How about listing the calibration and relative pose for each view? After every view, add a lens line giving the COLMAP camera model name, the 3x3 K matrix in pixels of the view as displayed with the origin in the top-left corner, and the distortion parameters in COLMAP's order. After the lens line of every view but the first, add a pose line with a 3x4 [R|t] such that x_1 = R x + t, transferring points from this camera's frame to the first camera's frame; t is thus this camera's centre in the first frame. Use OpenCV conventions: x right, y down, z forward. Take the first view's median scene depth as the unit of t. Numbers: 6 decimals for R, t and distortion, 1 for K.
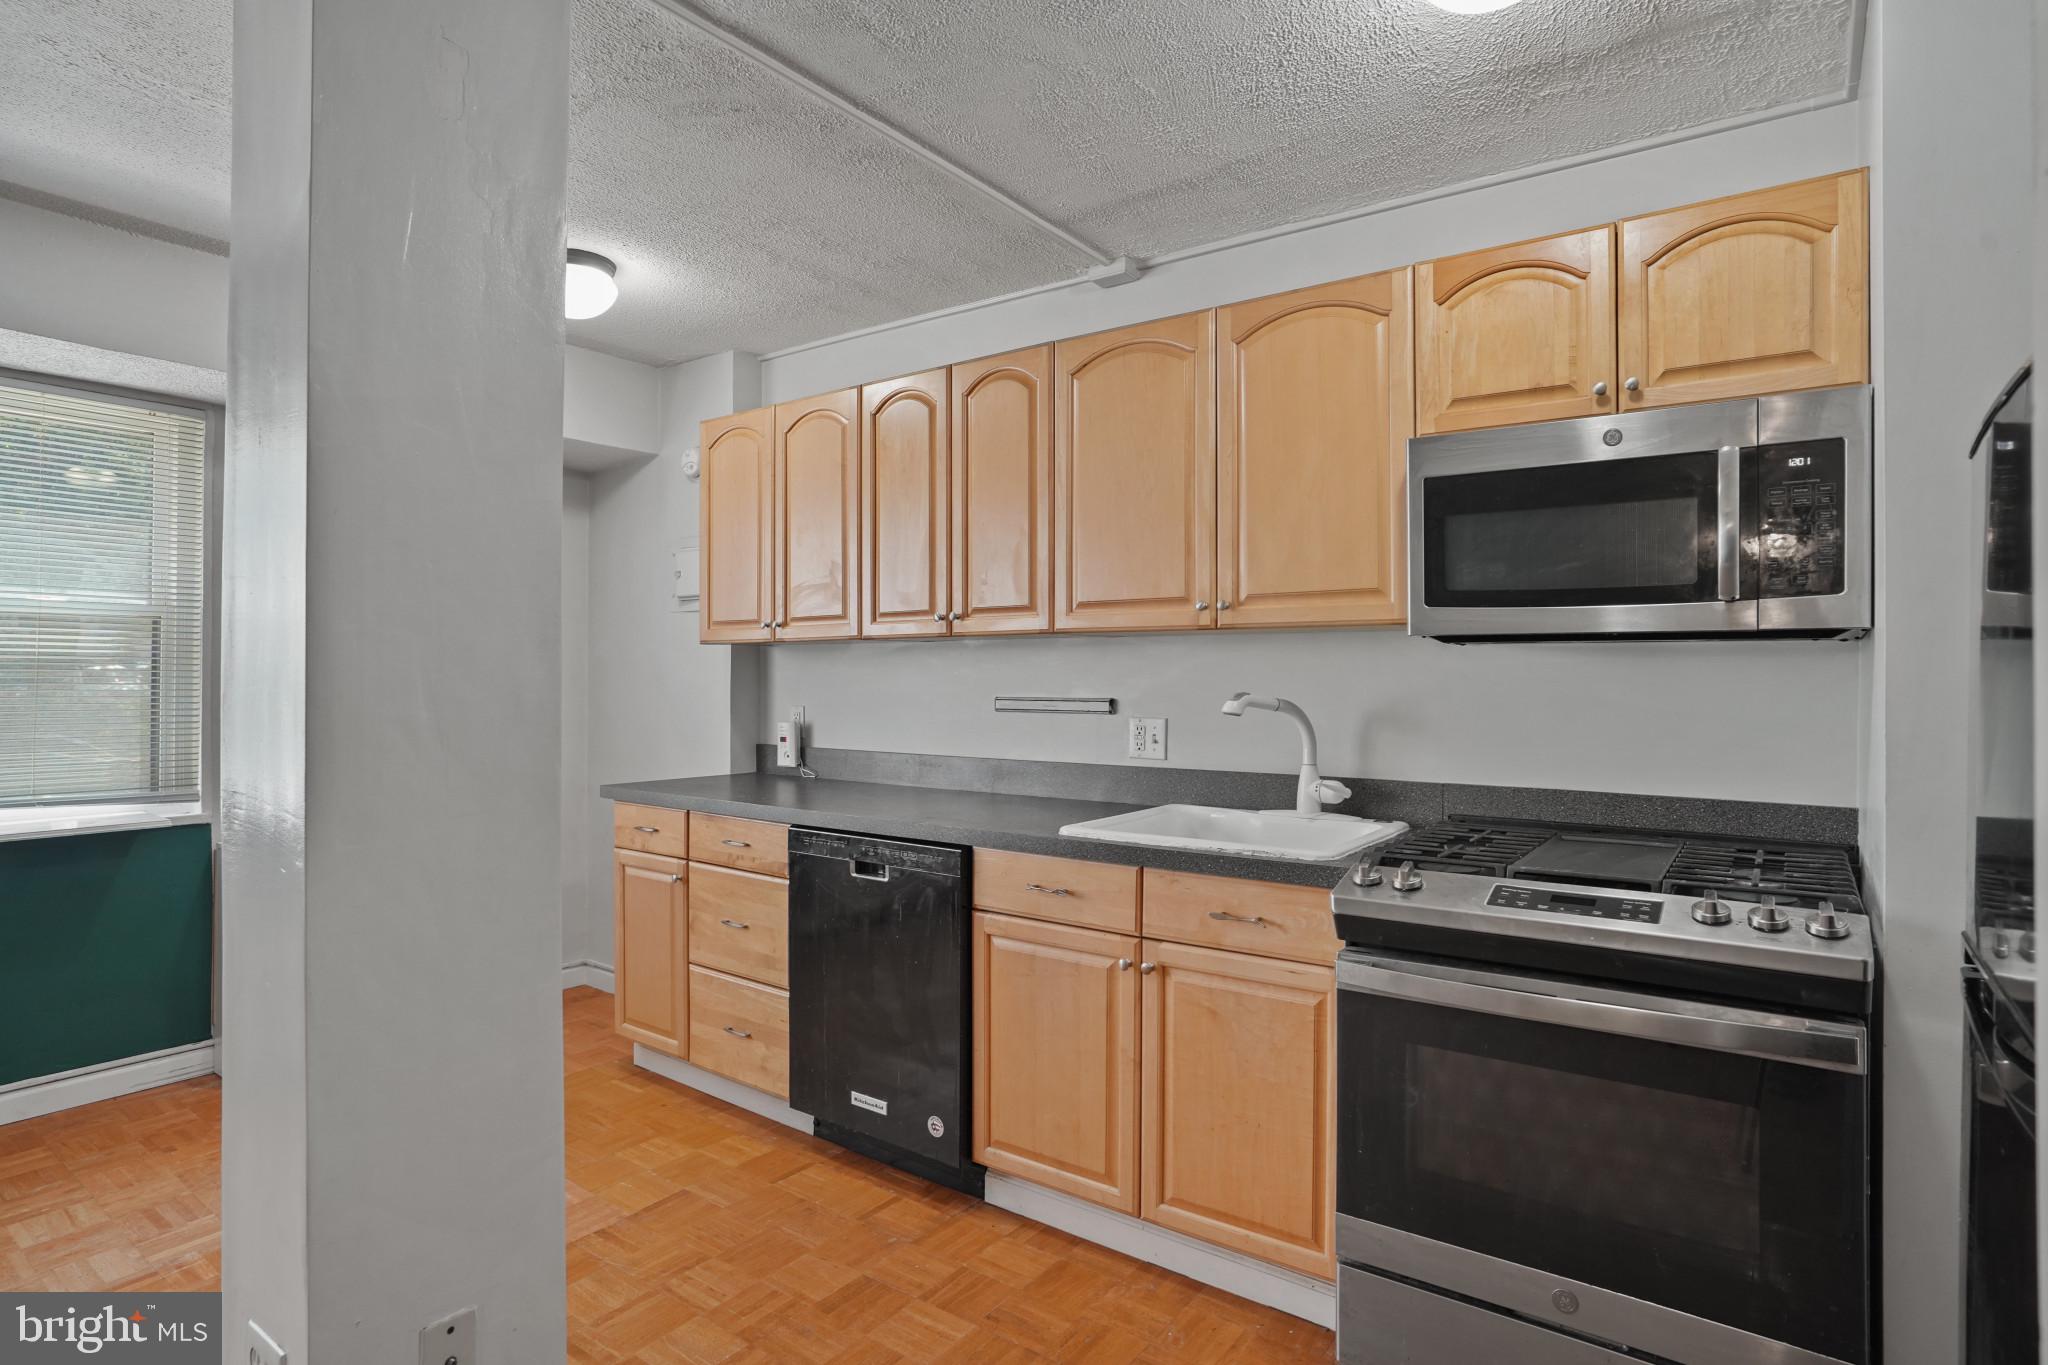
lens RADIAL K [[1070.5, 0, 1024.9], [0, 1070.5, 668.0], [0, 0, 1]] dist [-0.071359, 0.039067]
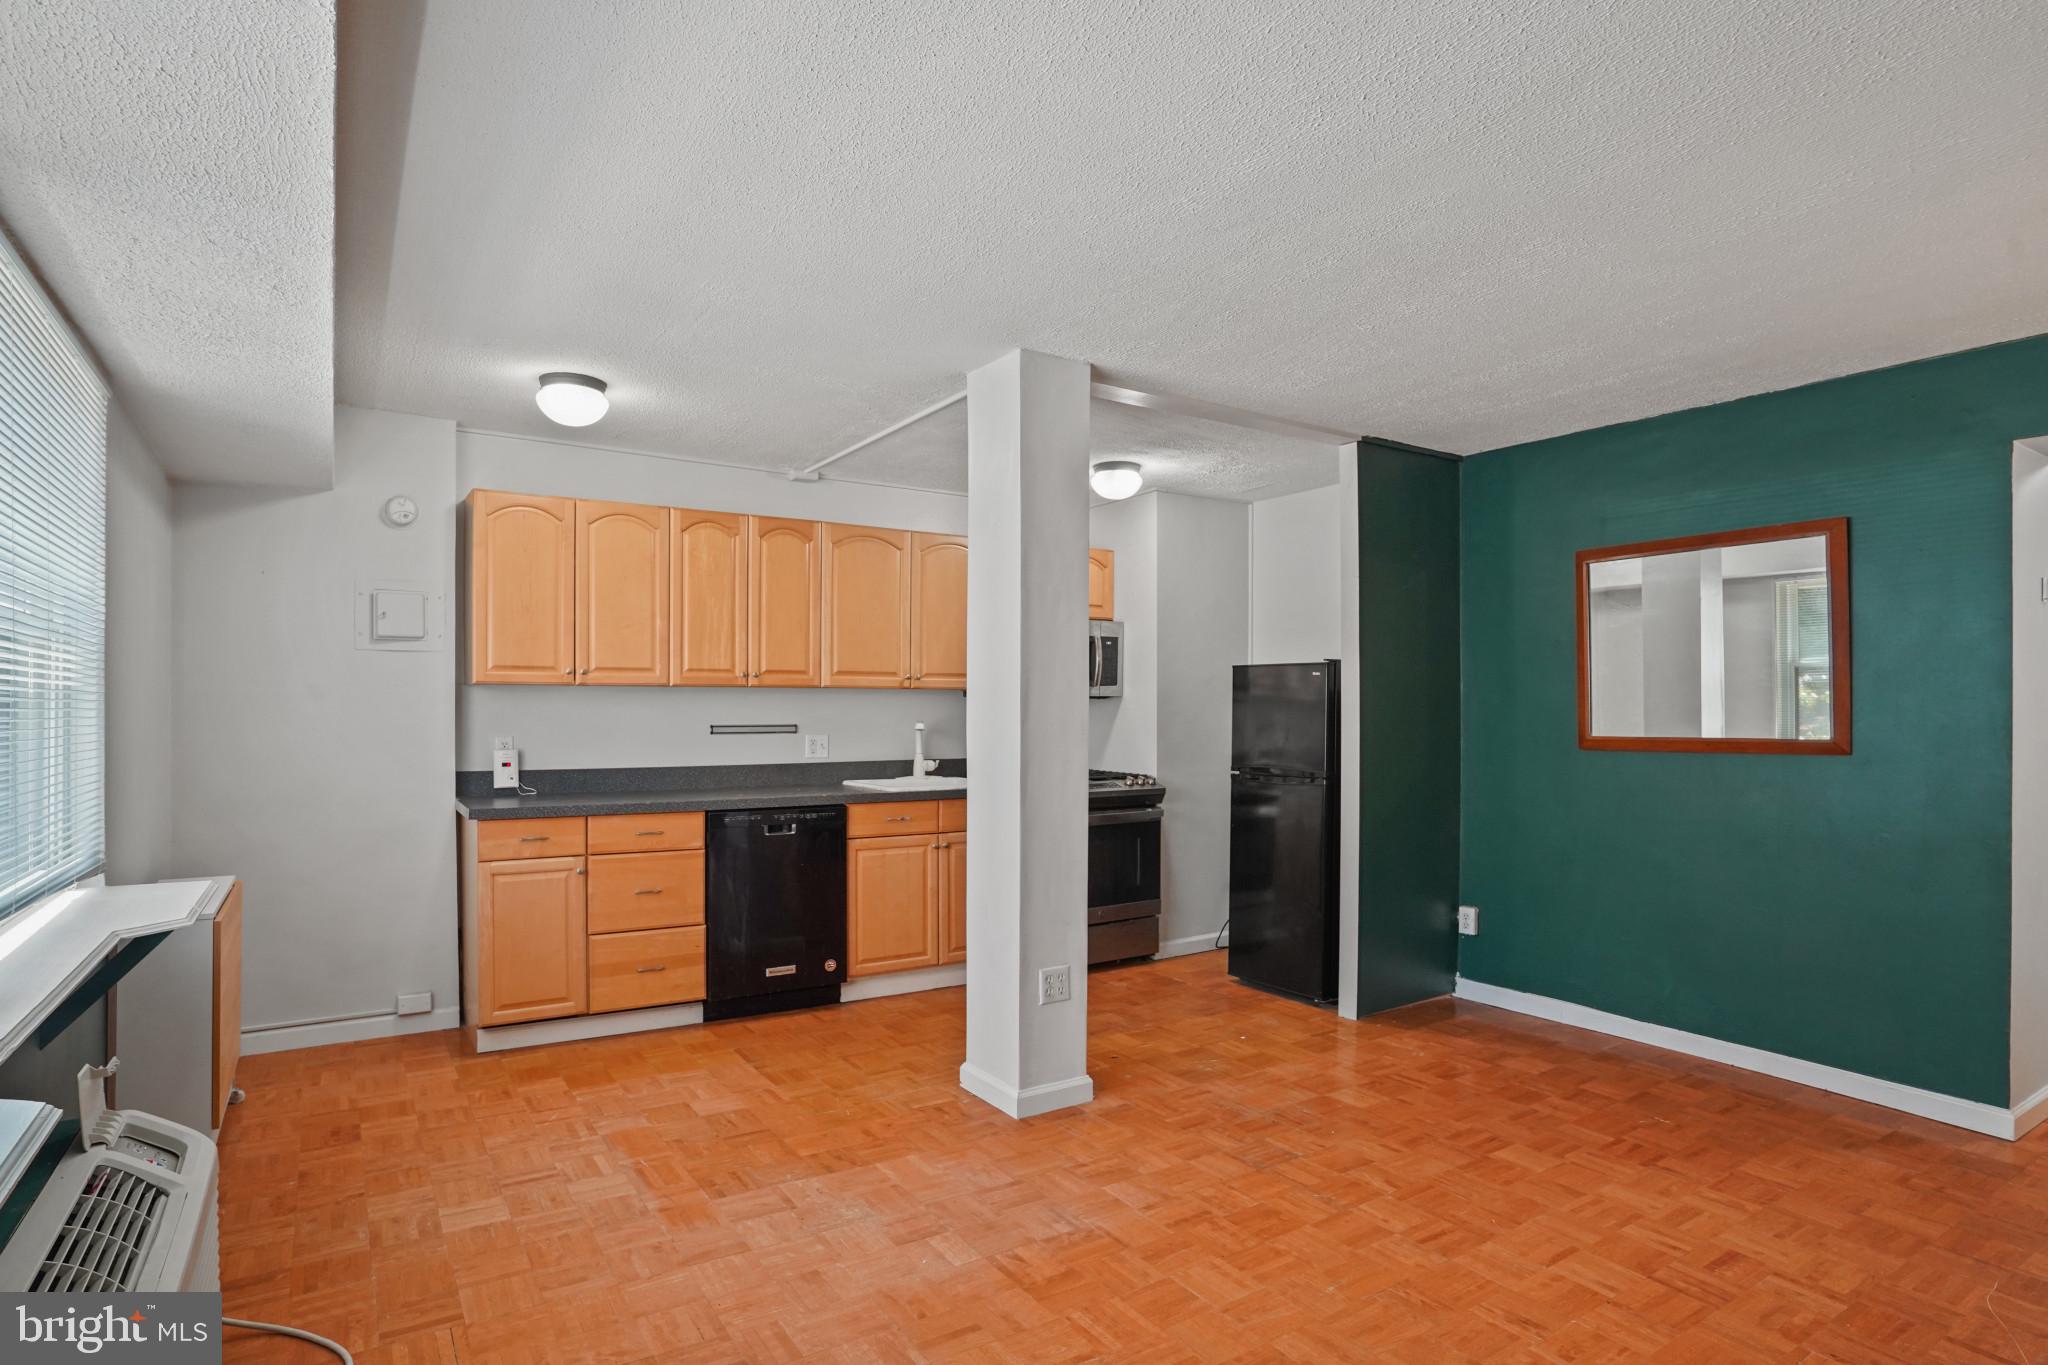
lens RADIAL K [[1073.7, 0, 1026.8], [0, 1073.7, 703.5], [0, 0, 1]] dist [-0.080275, 0.056502]
pose [[0.351798, 0.003323, 0.936070, -1.661162], [-0.007065, 0.999975, -0.000895, -0.007082], [-0.936049, -0.006298, 0.351813, 0.063285]]
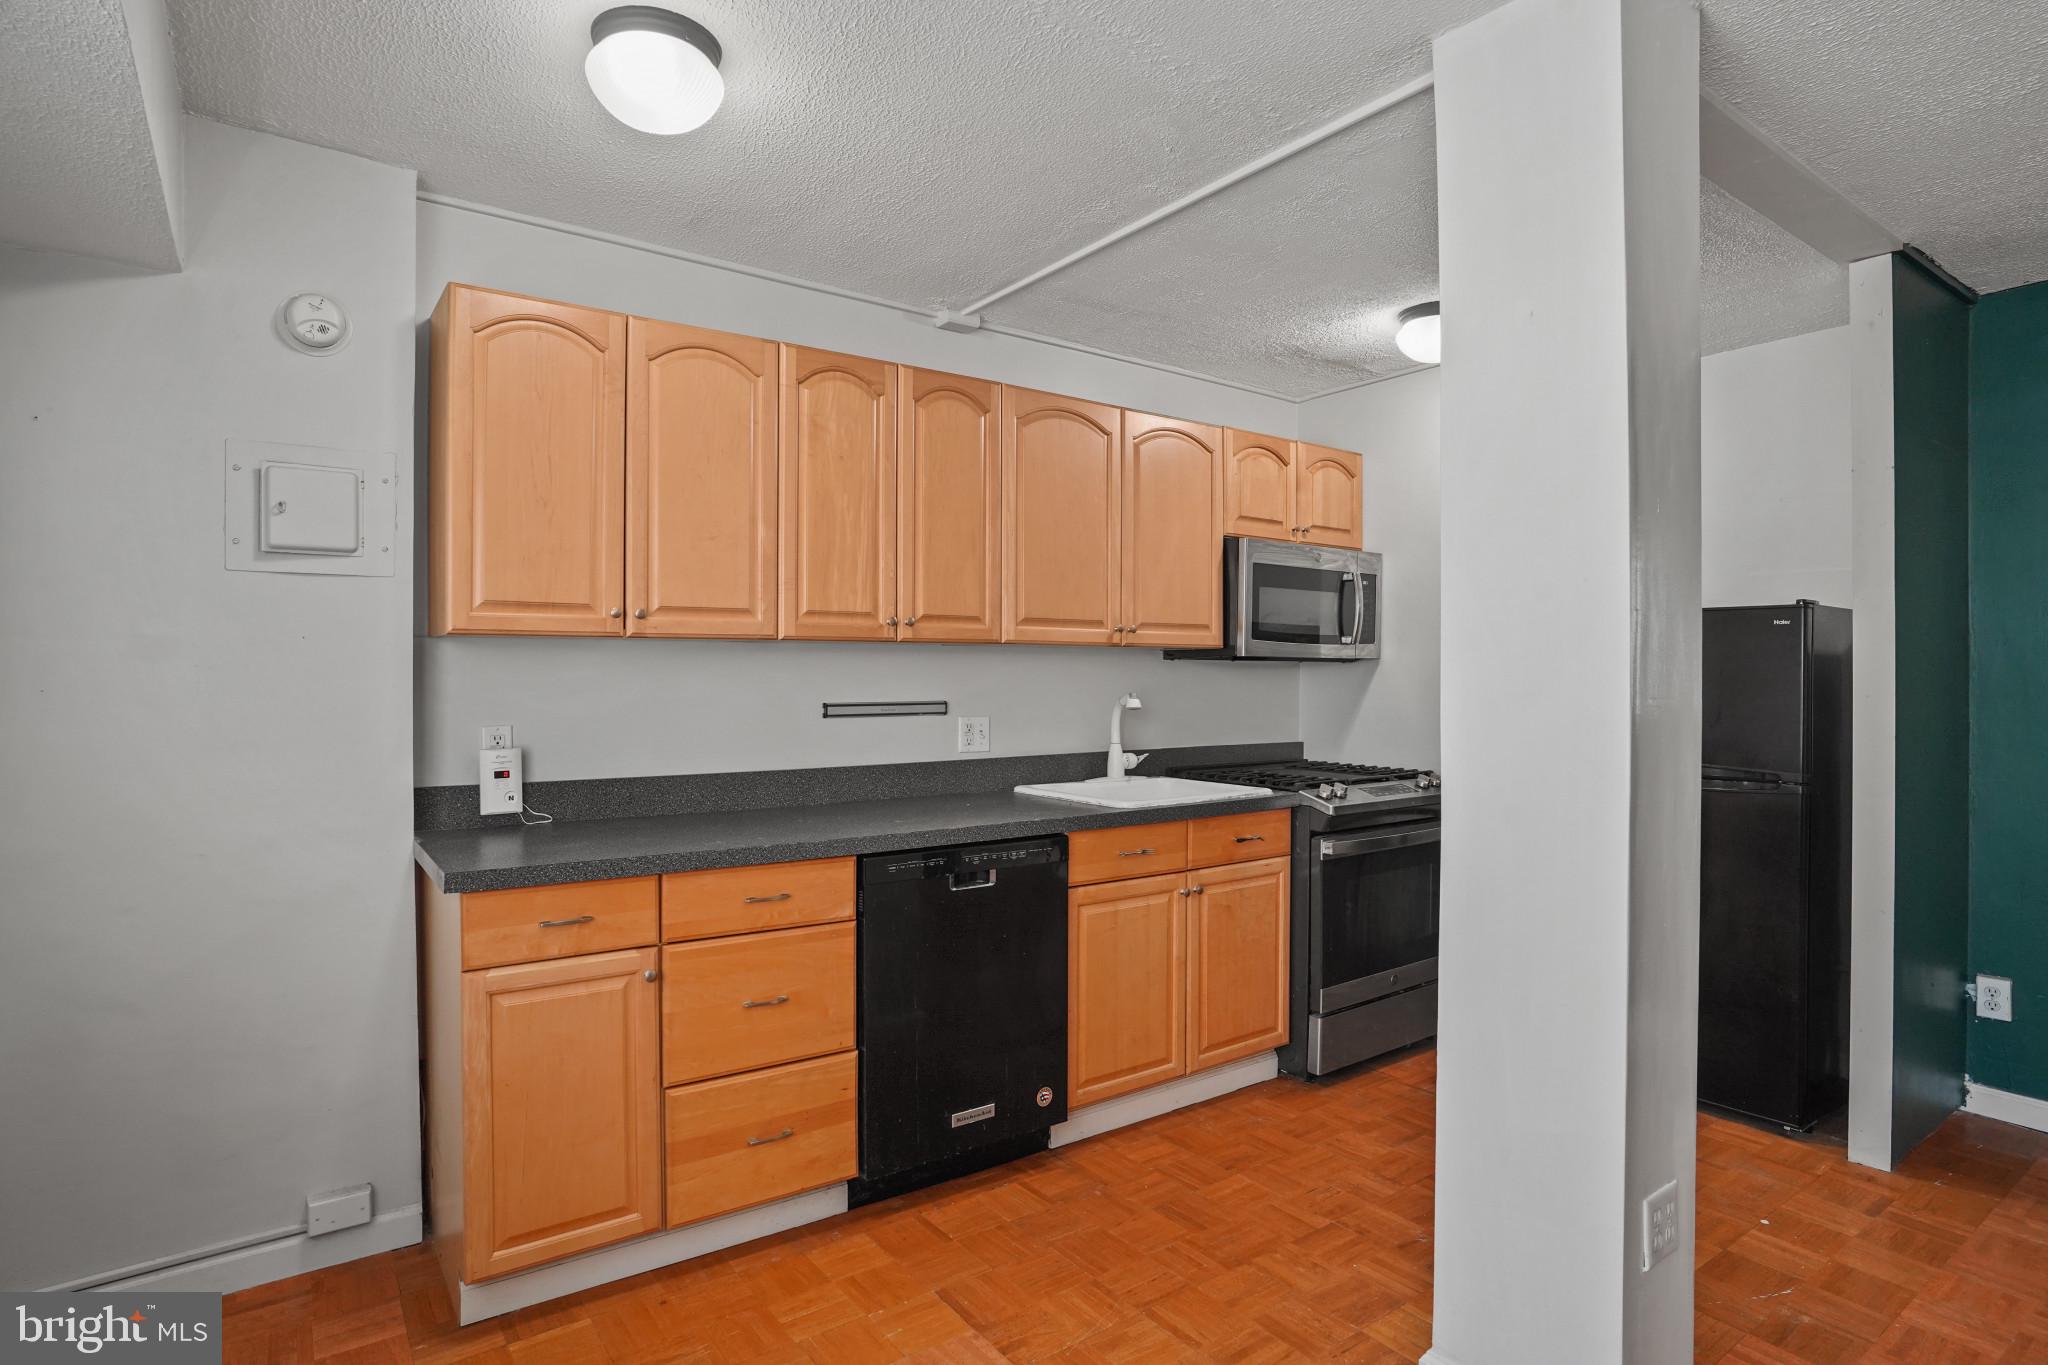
lens RADIAL K [[1070.5, 0, 1024.9], [0, 1070.5, 668.0], [0, 0, 1]] dist [-0.071359, 0.039067]
pose [[0.310939, 0.004272, 0.950420, -1.136688], [-0.006905, 0.999974, -0.002236, -0.004610], [-0.950405, -0.005868, 0.310960, 0.688903]]
